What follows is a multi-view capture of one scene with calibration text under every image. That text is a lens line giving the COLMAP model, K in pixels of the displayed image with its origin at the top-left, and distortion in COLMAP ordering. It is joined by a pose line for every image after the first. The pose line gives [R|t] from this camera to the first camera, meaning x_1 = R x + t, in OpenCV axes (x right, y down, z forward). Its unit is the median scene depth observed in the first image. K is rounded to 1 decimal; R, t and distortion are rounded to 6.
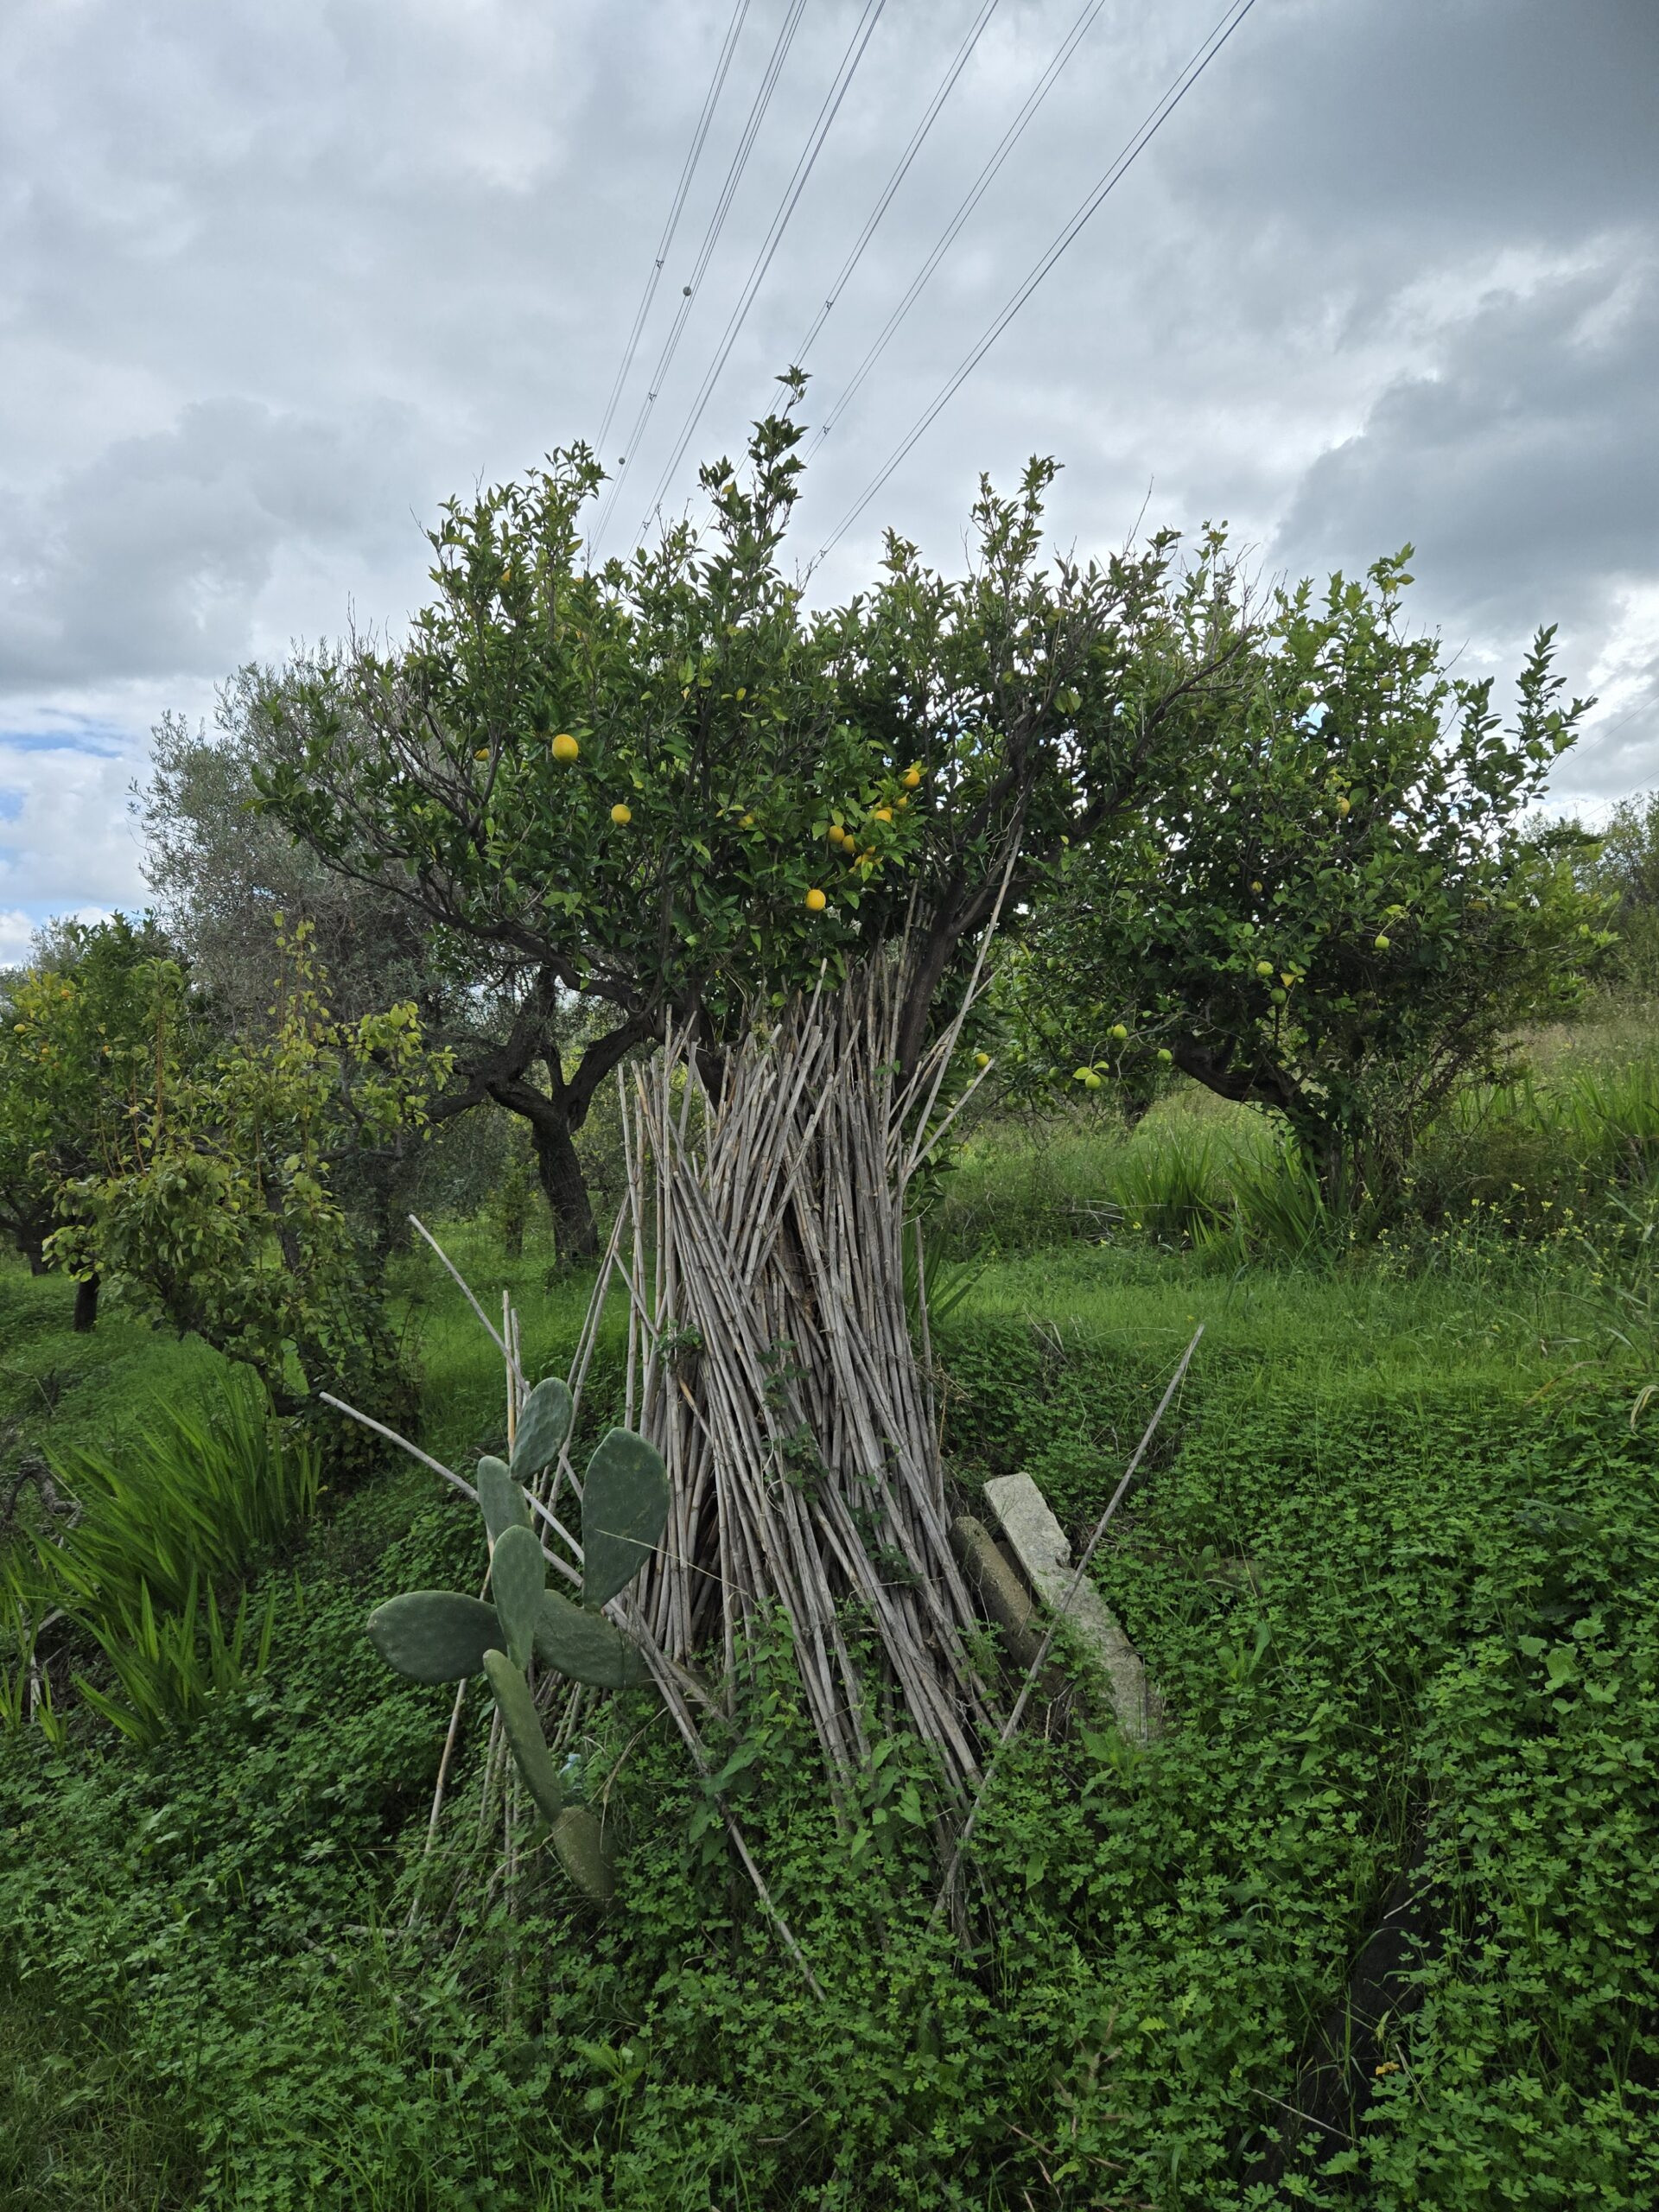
lens RADIAL K [[1485.5, 0, 816.2], [0, 1485.5, 1107.5], [0, 0, 1]] dist [0.054091, -0.037617]
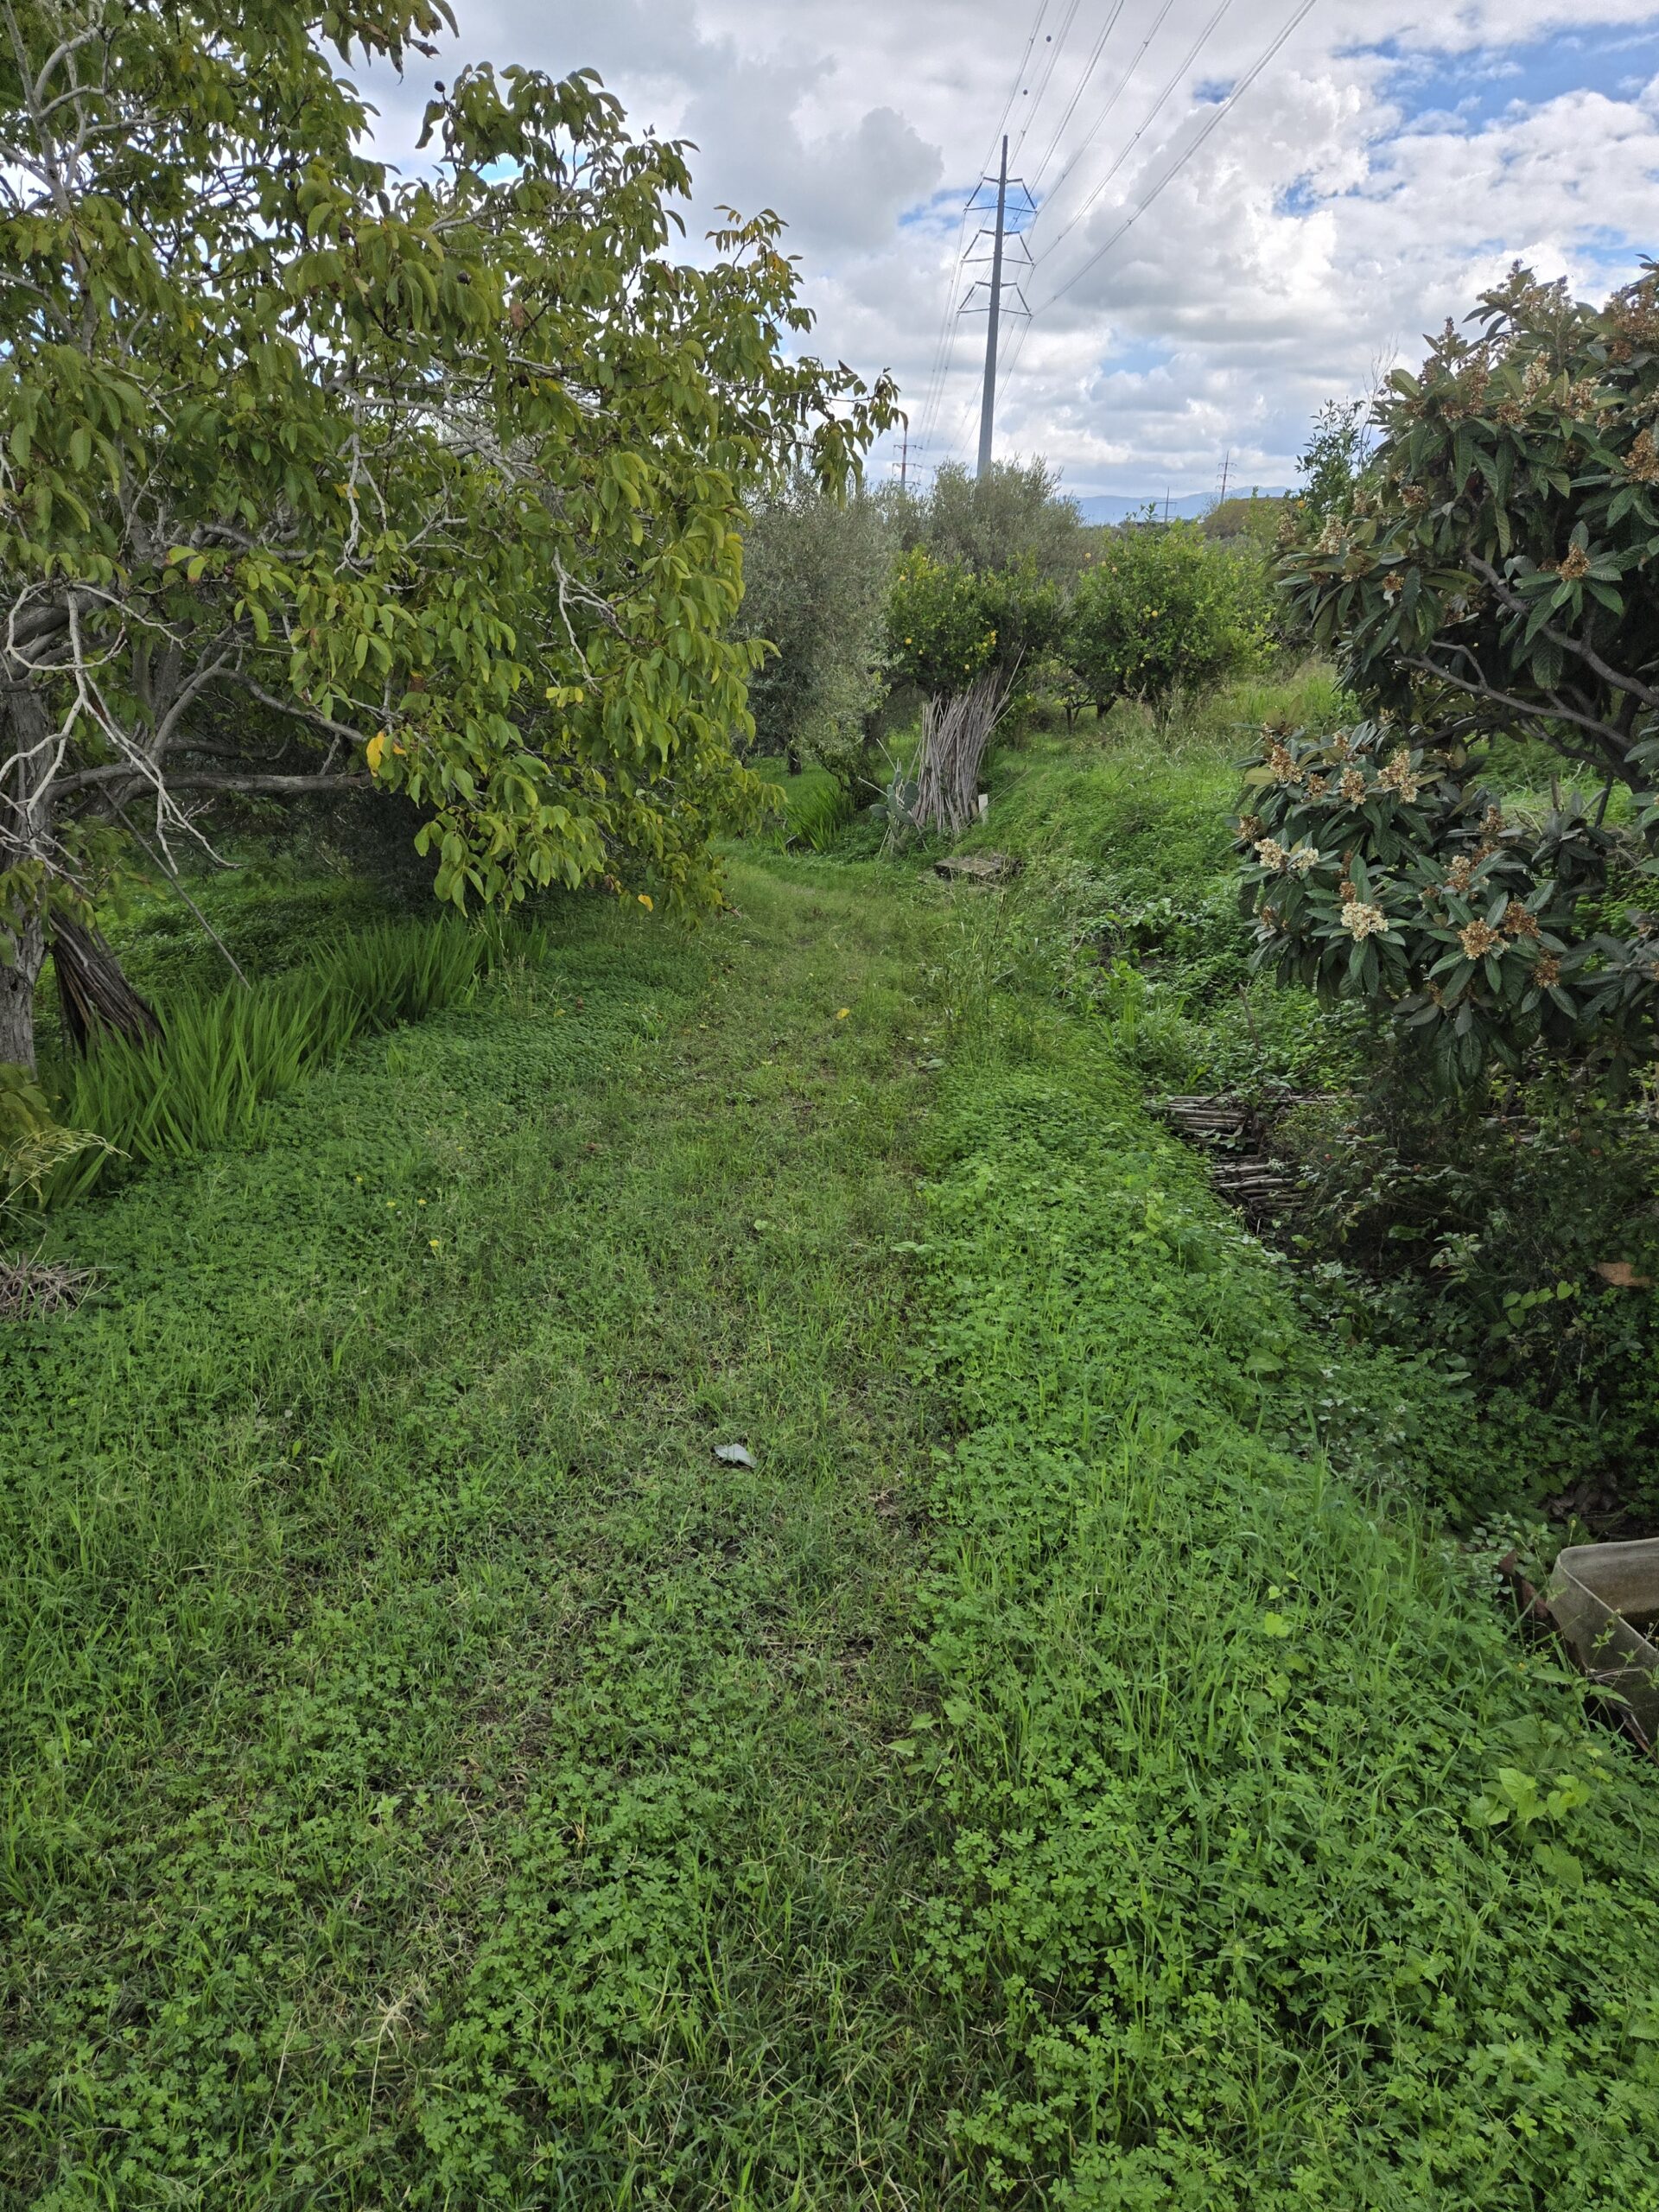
lens RADIAL K [[1485.5, 0, 829.1], [0, 1485.5, 1115.9], [0, 0, 1]] dist [0.054091, -0.037617]
pose [[0.954351, 0.100585, -0.281241, 0.890025], [0.001843, 0.939591, 0.342293, -0.367931], [0.298681, -0.327186, 0.896515, -3.178554]]
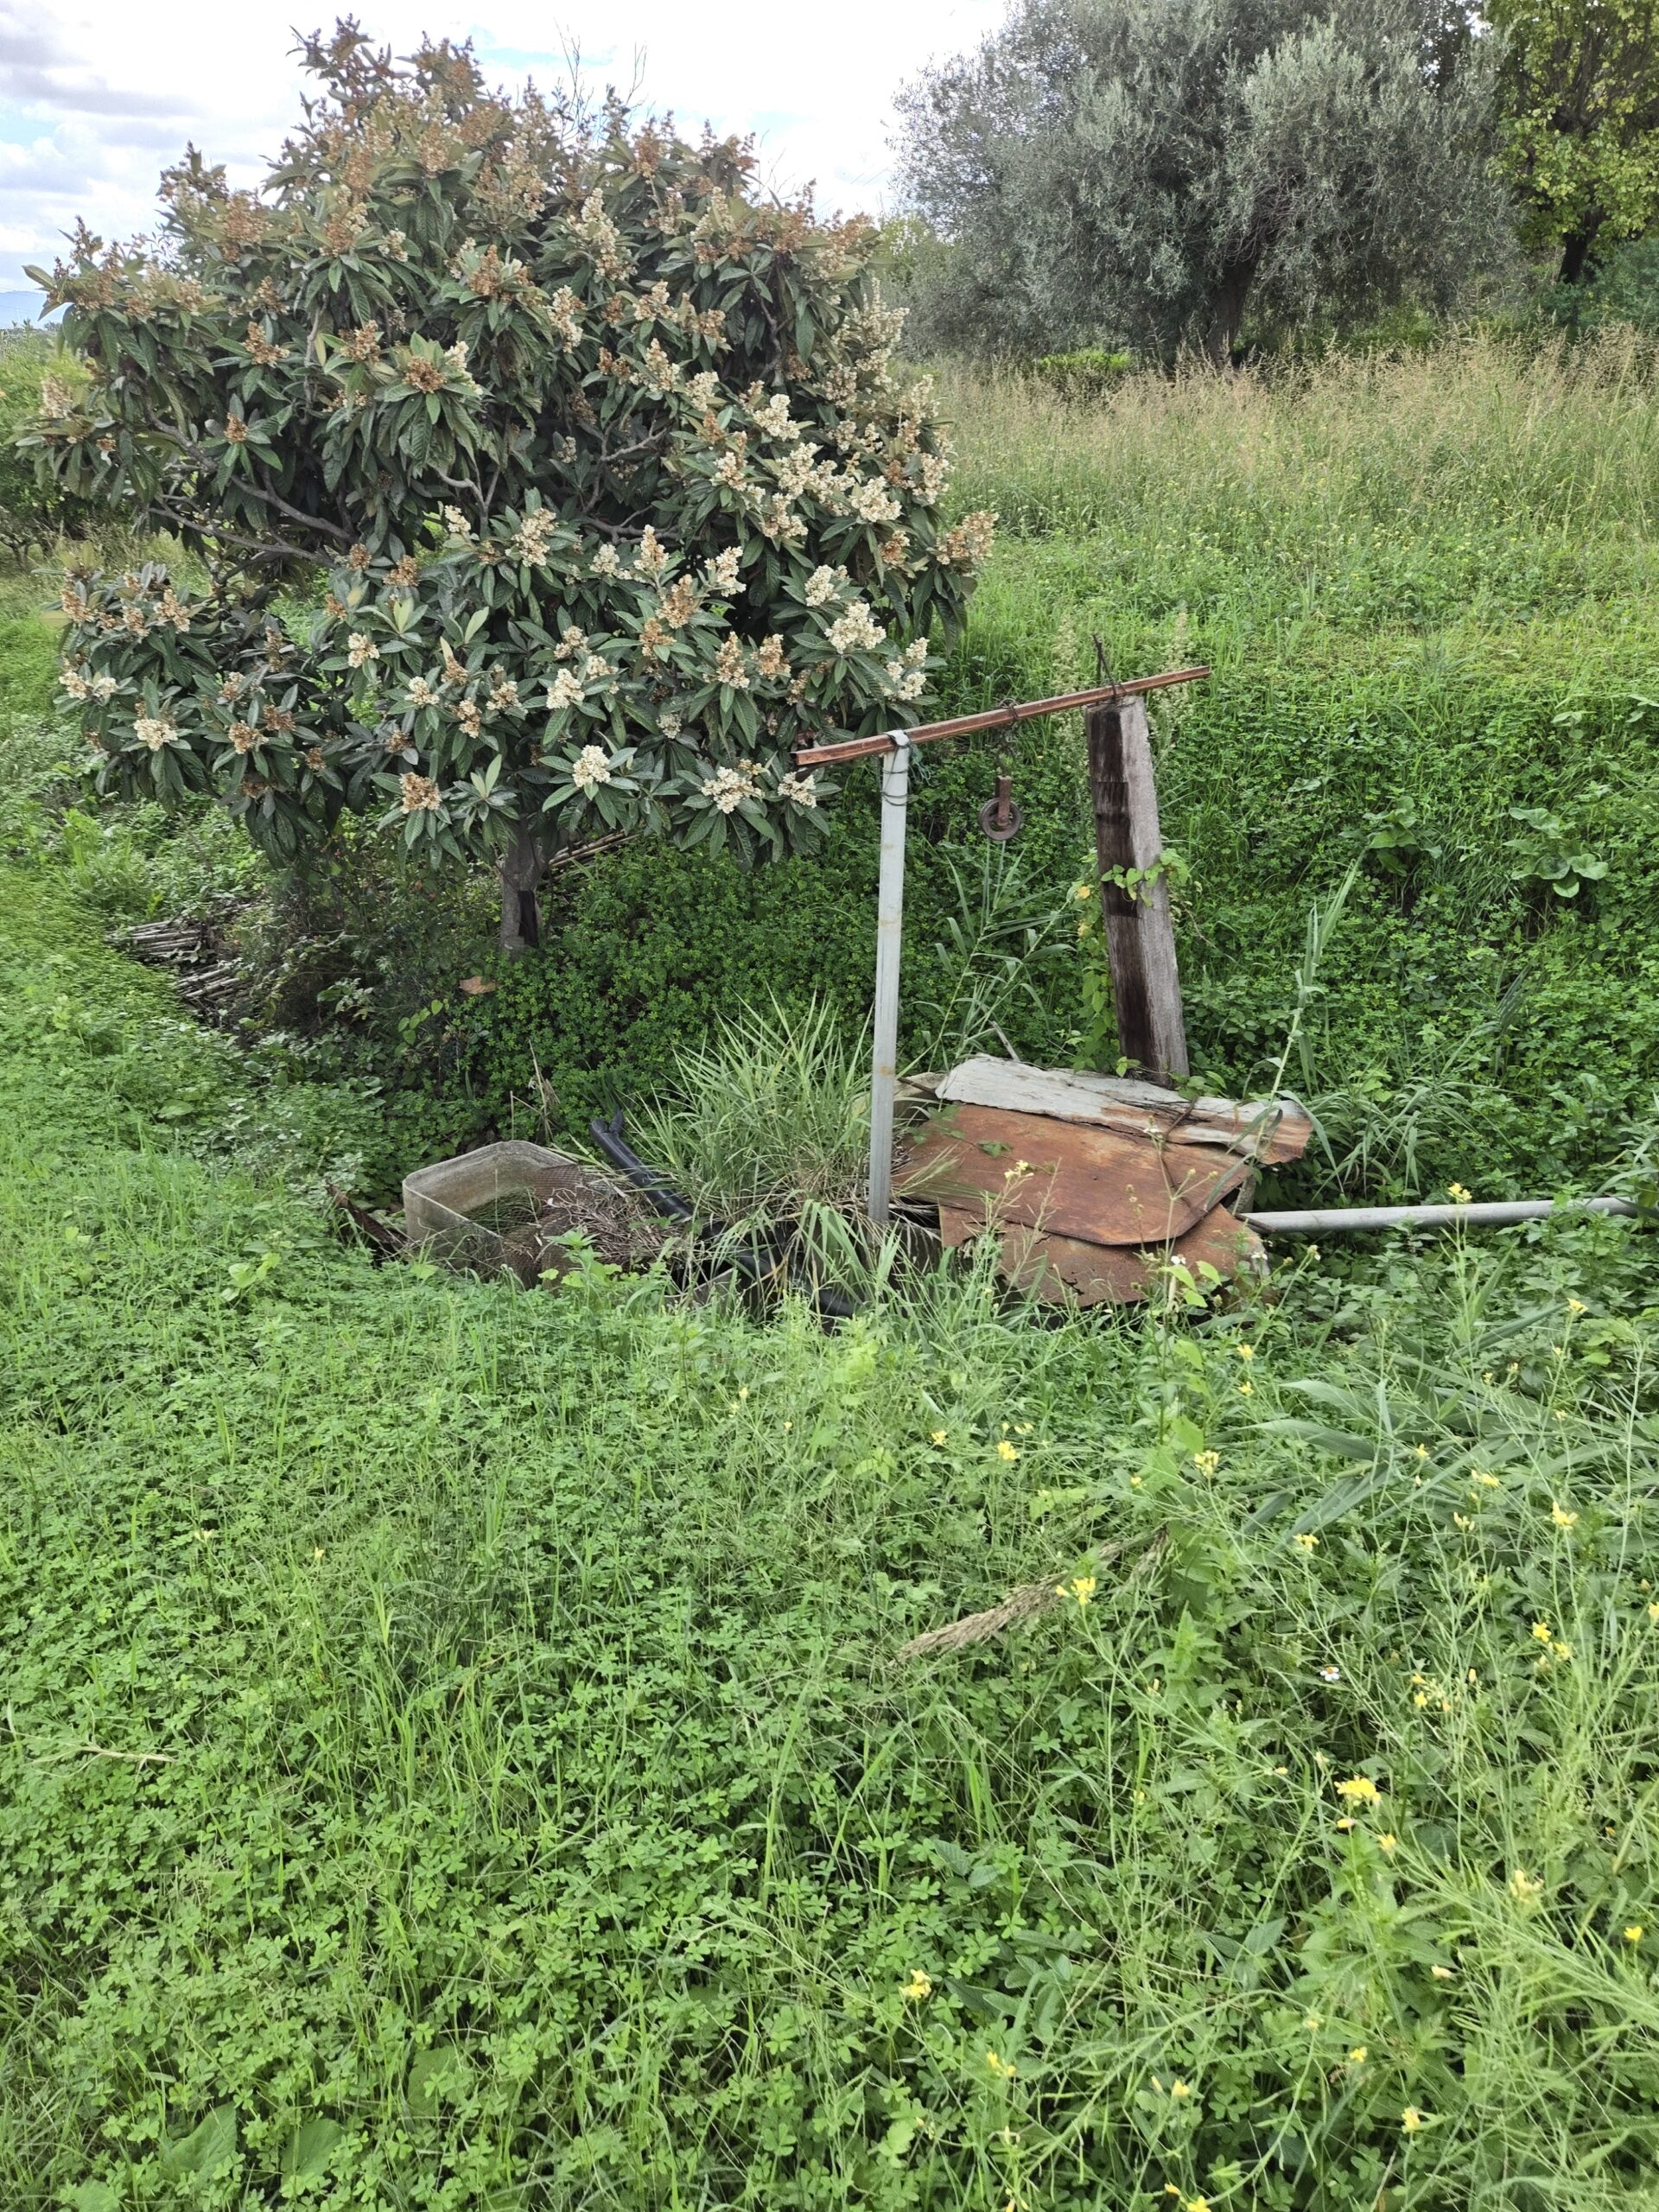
lens RADIAL K [[1485.5, 0, 797.6], [0, 1485.5, 1098.4], [0, 0, 1]] dist [0.054091, -0.037617]
pose [[0.957058, -0.134455, 0.256830, 1.203259], [0.010562, 0.901523, 0.432603, -0.423756], [-0.289703, -0.411314, 0.864230, -3.632407]]
